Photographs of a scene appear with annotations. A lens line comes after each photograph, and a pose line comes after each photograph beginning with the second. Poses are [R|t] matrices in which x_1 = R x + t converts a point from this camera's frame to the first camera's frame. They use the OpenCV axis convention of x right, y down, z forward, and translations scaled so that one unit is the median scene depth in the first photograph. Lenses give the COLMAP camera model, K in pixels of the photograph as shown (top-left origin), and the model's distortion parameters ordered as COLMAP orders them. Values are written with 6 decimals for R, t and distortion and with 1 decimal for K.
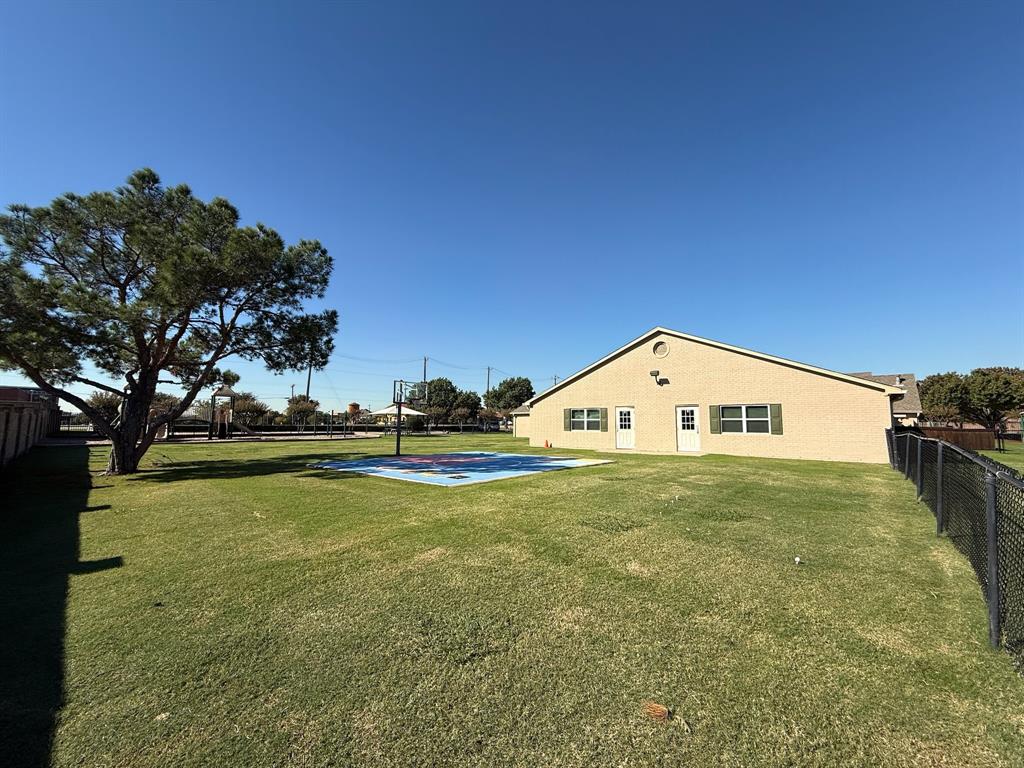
lens RADIAL K [[404.4, 0, 510.6], [0, 404.4, 383.1], [0, 0, 1]] dist [0.000514, -0.000421]
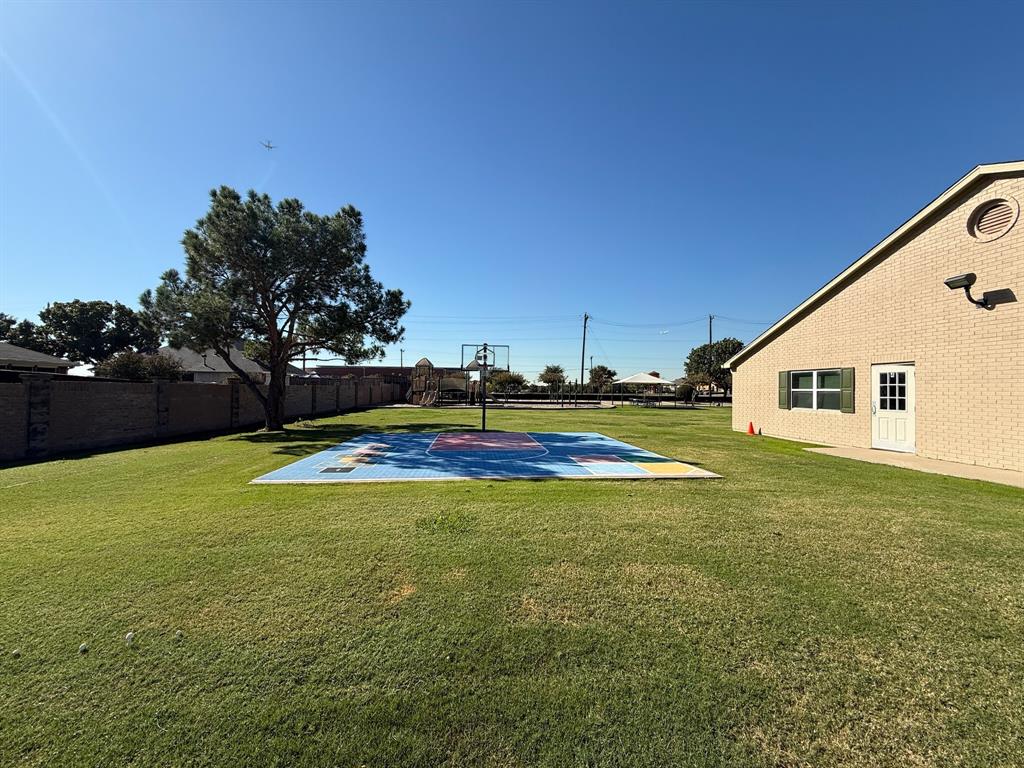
lens RADIAL K [[404.4, 0, 510.6], [0, 404.4, 383.1], [0, 0, 1]] dist [0.000514, -0.000421]
pose [[0.710031, -0.009582, -0.704105, 0.288418], [0.063283, 0.996730, 0.050252, 0.027589], [0.701321, -0.080238, 0.708316, 0.327080]]
